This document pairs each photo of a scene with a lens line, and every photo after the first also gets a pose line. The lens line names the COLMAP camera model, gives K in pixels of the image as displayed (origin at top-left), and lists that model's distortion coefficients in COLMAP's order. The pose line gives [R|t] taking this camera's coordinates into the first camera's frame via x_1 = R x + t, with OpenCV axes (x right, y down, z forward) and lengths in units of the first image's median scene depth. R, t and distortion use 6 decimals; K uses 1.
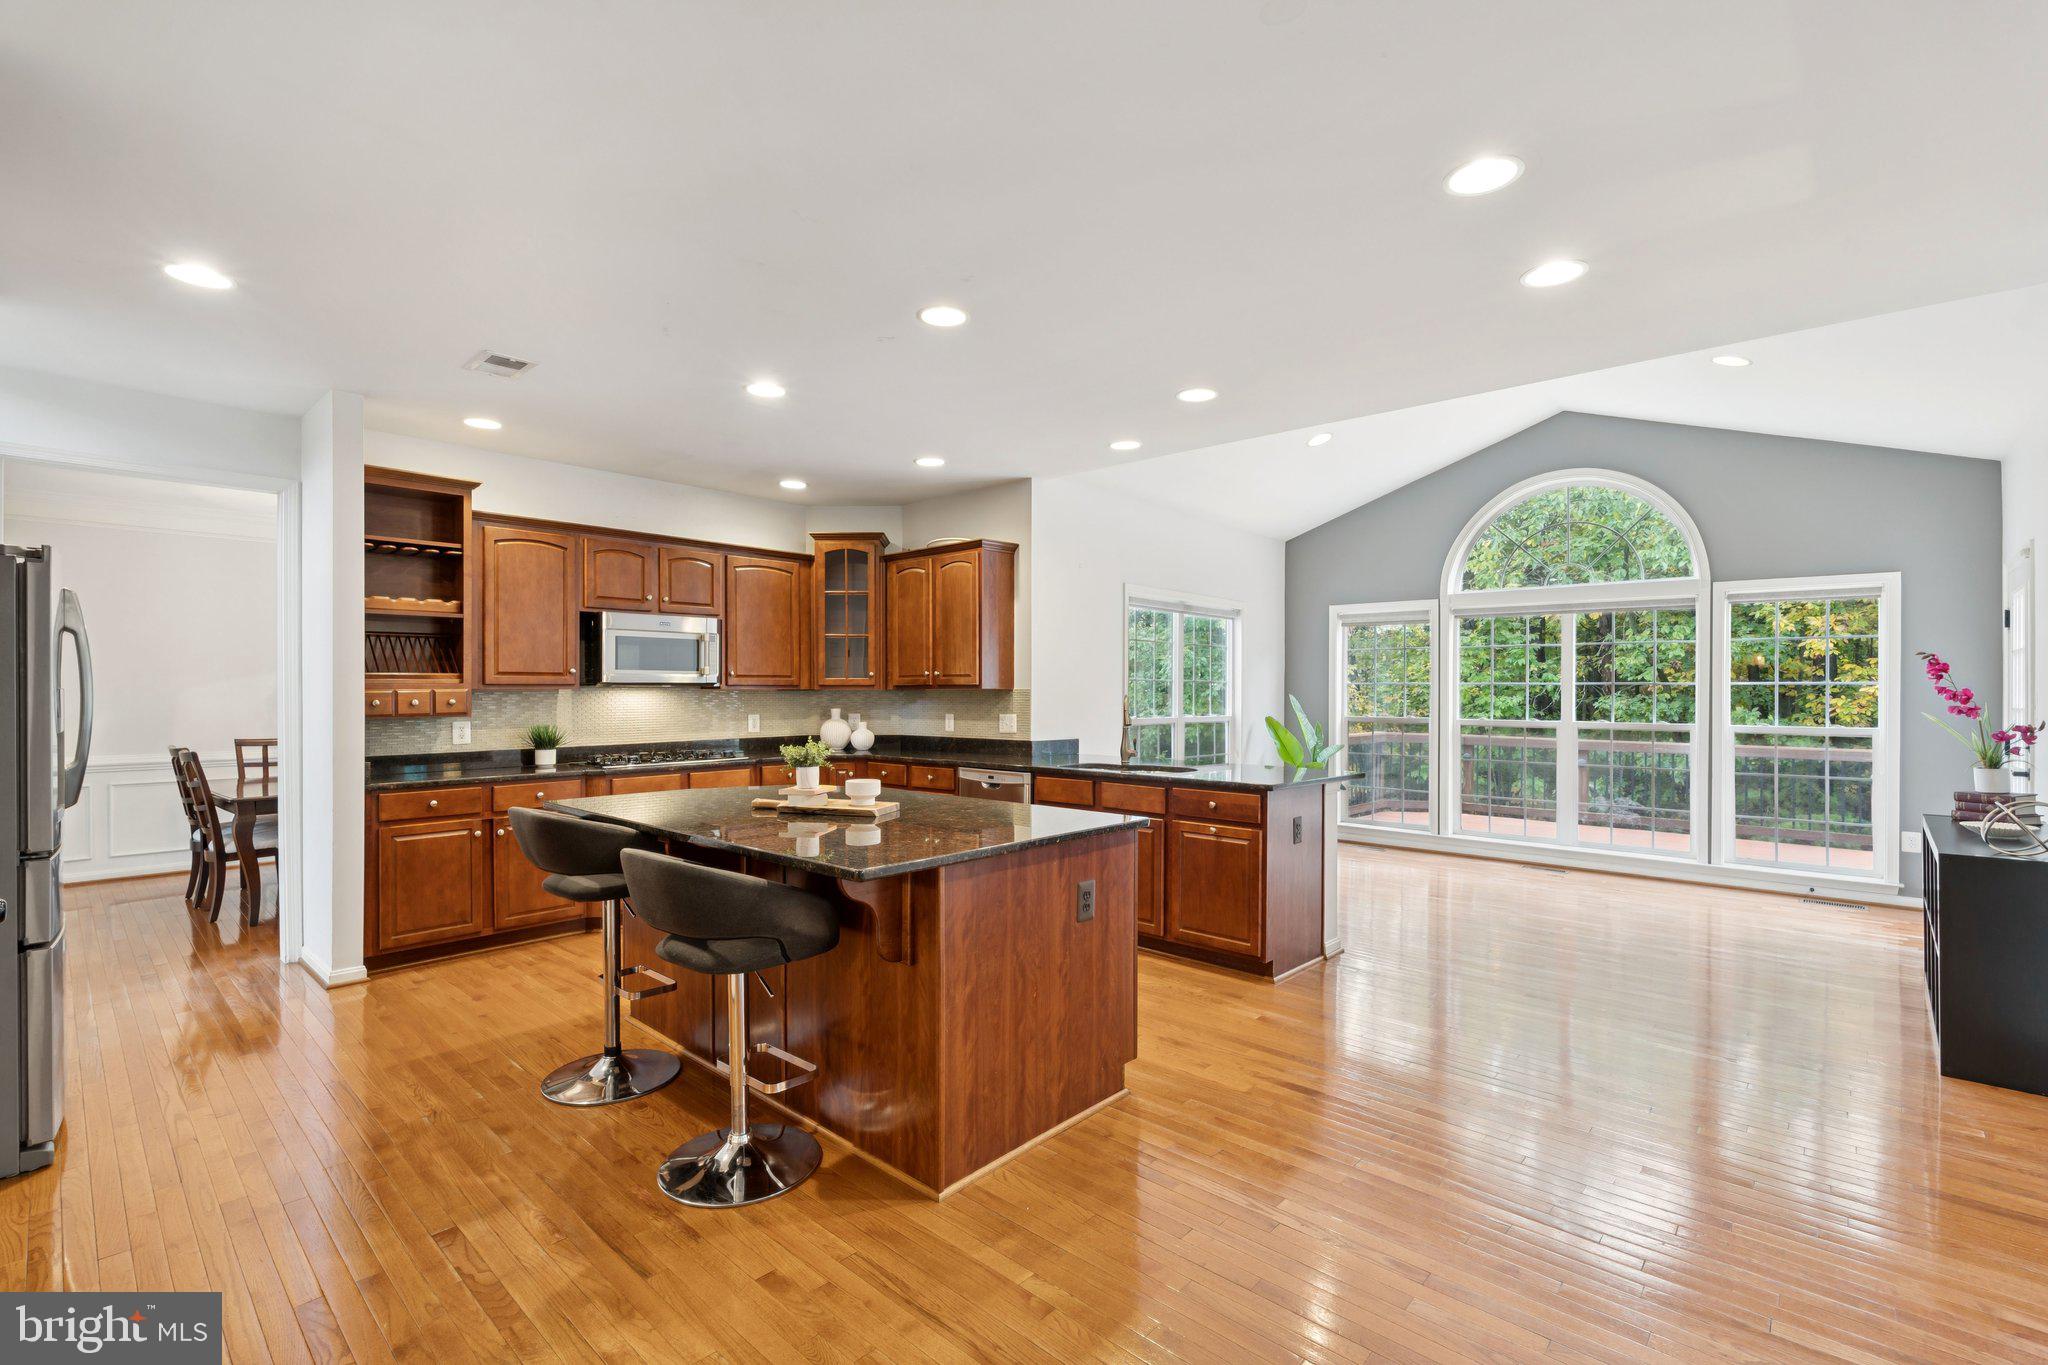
lens RADIAL K [[918.2, 0, 1034.2], [0, 918.2, 694.1], [0, 0, 1]] dist [0.002458, -0.001126]
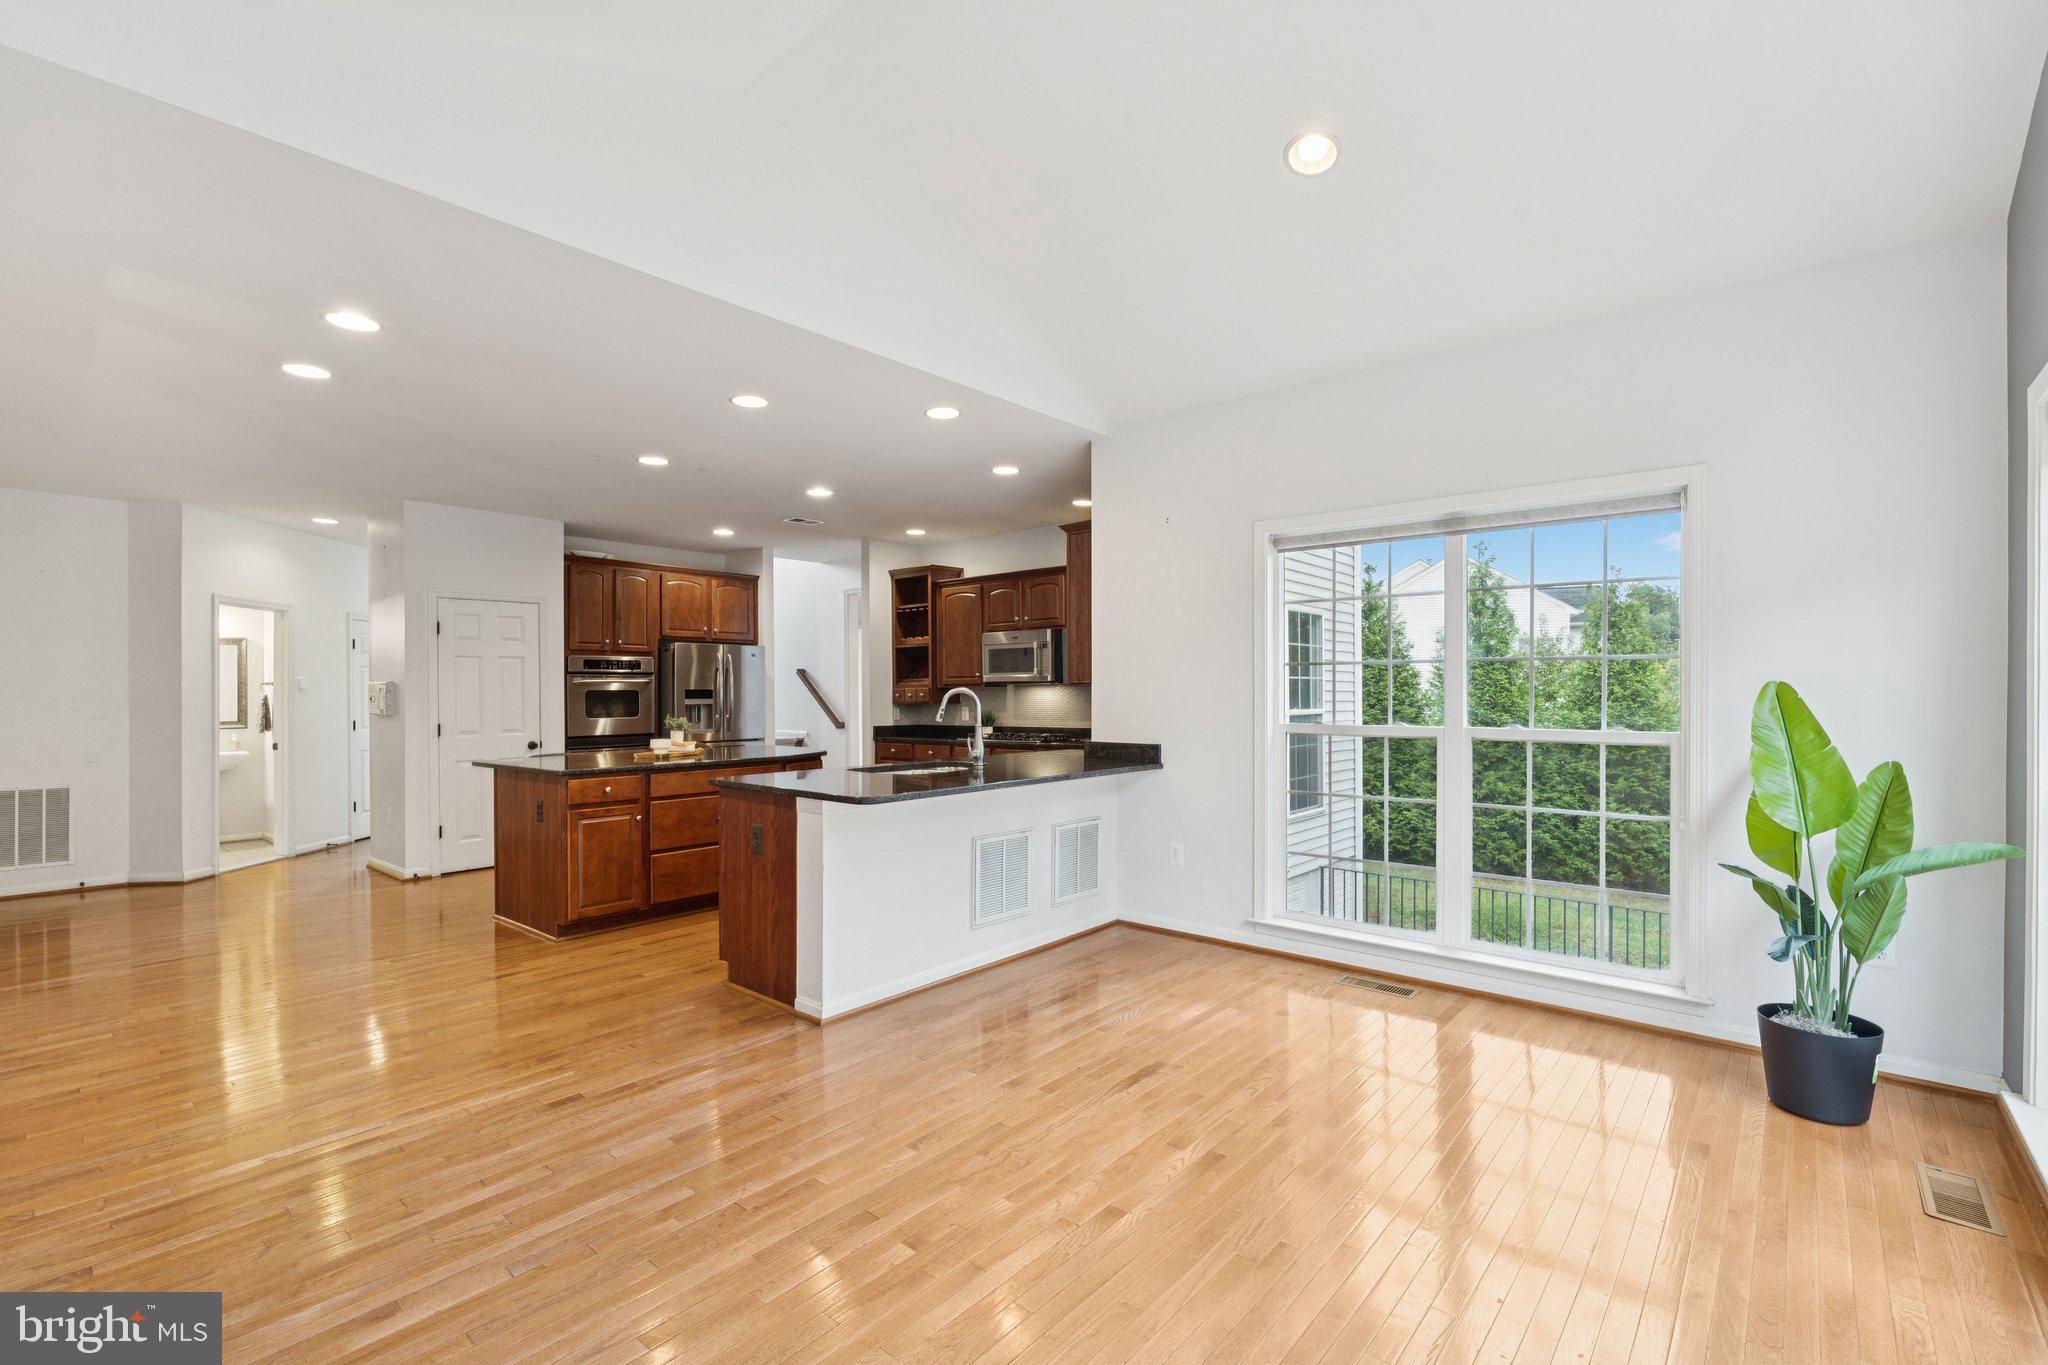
lens RADIAL K [[918.2, 0, 1019.5], [0, 918.2, 693.1], [0, 0, 1]] dist [0.002458, -0.001126]
pose [[0.009826, -0.001516, -0.999951, 1.047215], [0.002584, 0.999996, -0.001491, 0.007172], [0.999948, -0.002569, 0.009830, 1.103244]]
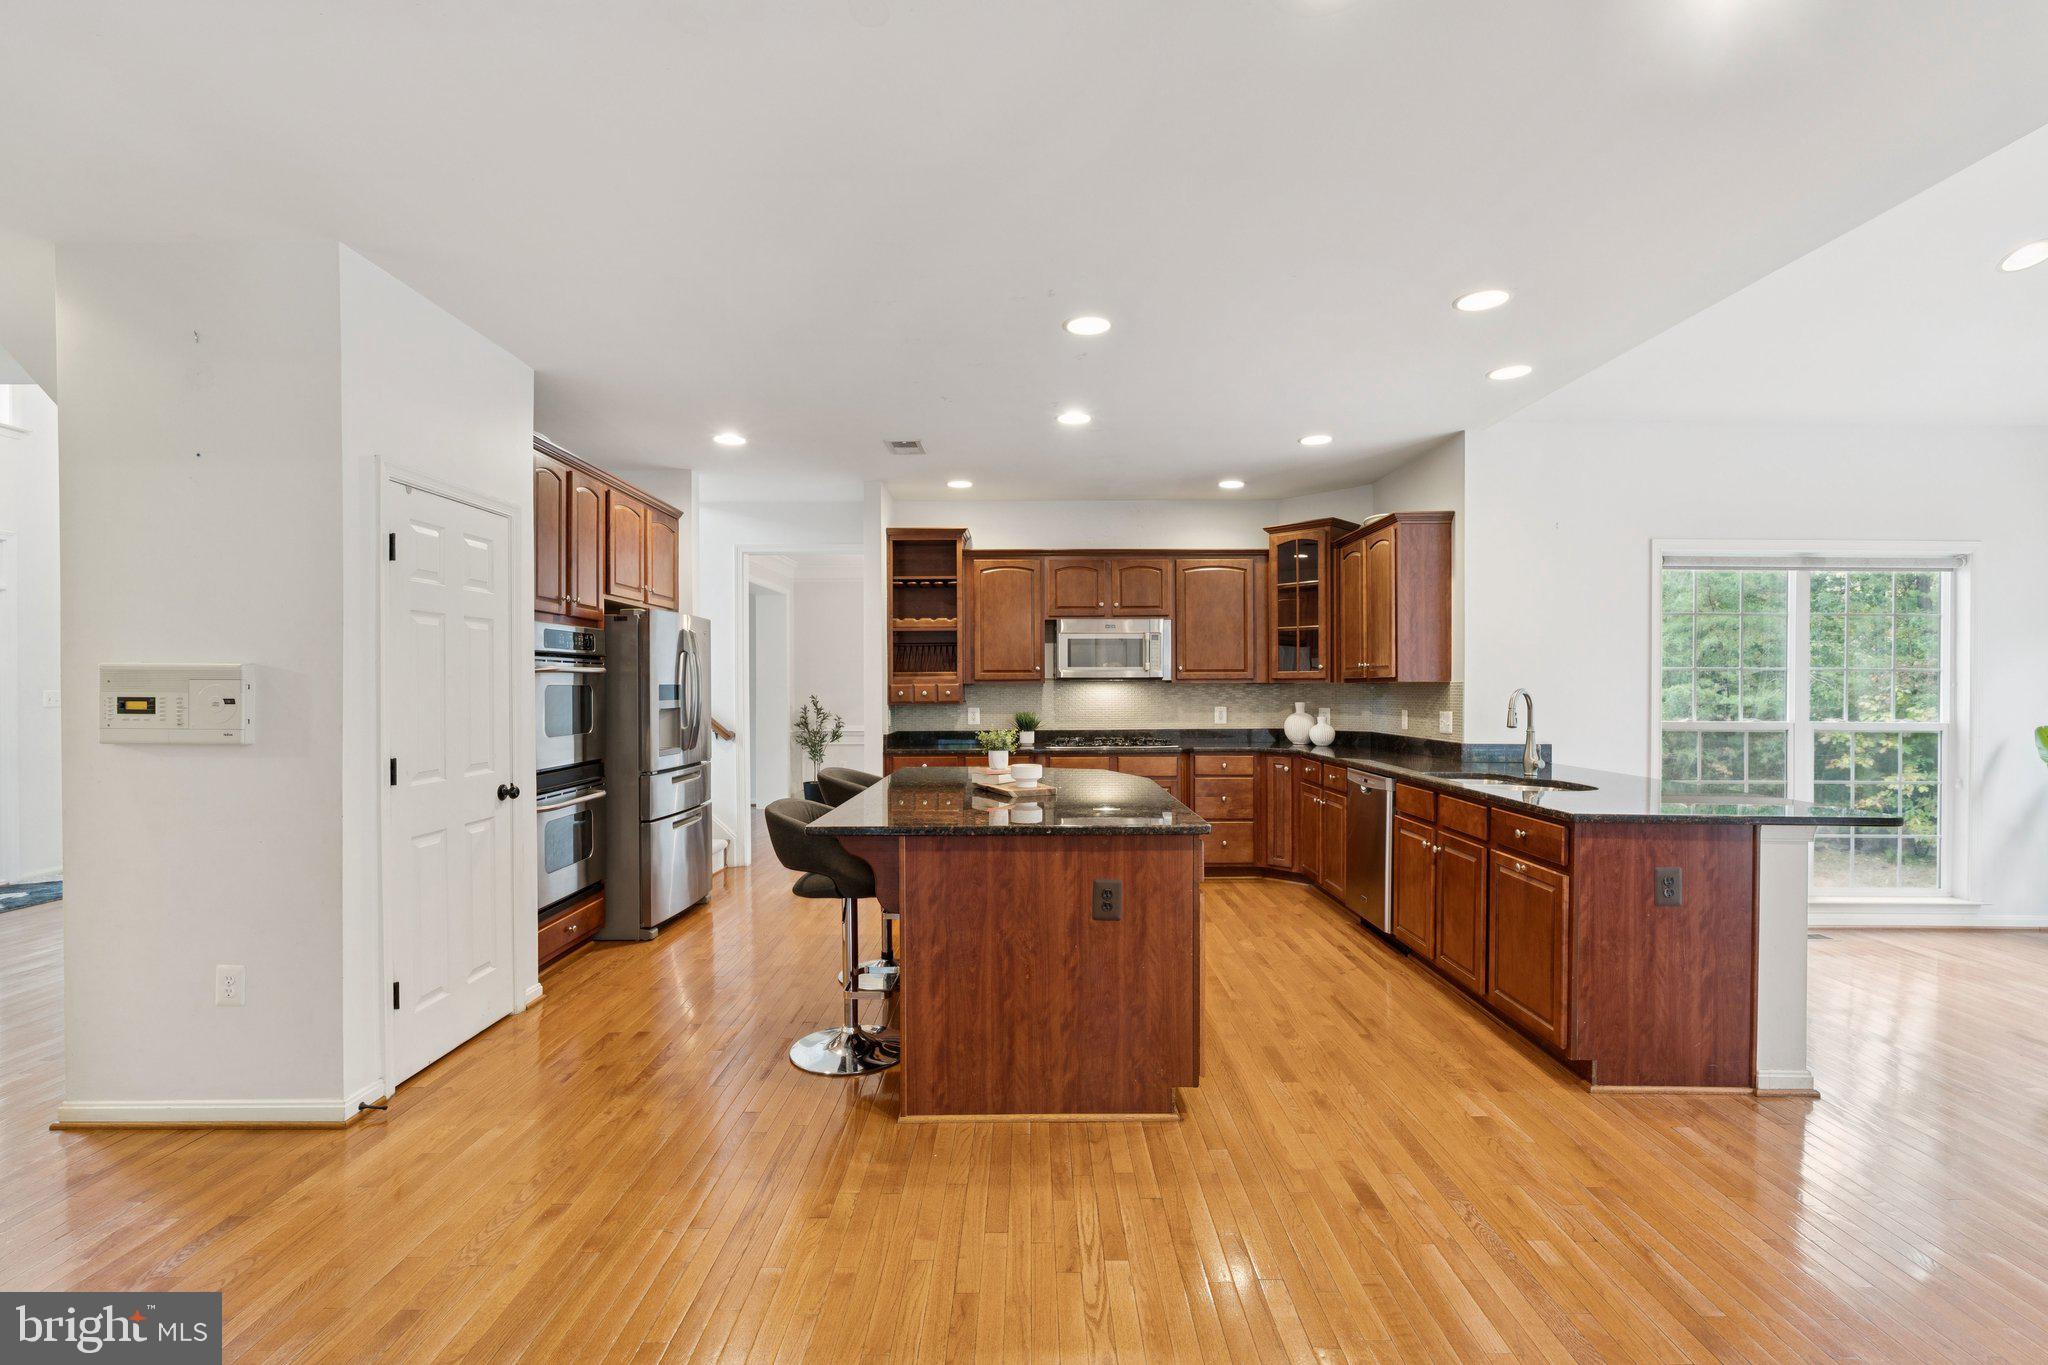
lens RADIAL K [[918.2, 0, 1024.9], [0, 918.2, 689.7], [0, 0, 1]] dist [0.002458, -0.001126]
pose [[0.670069, 0.002859, -0.742294, 0.422747], [-0.000942, 0.999995, 0.003001, -0.000510], [0.742299, -0.001311, 0.670068, 0.165090]]
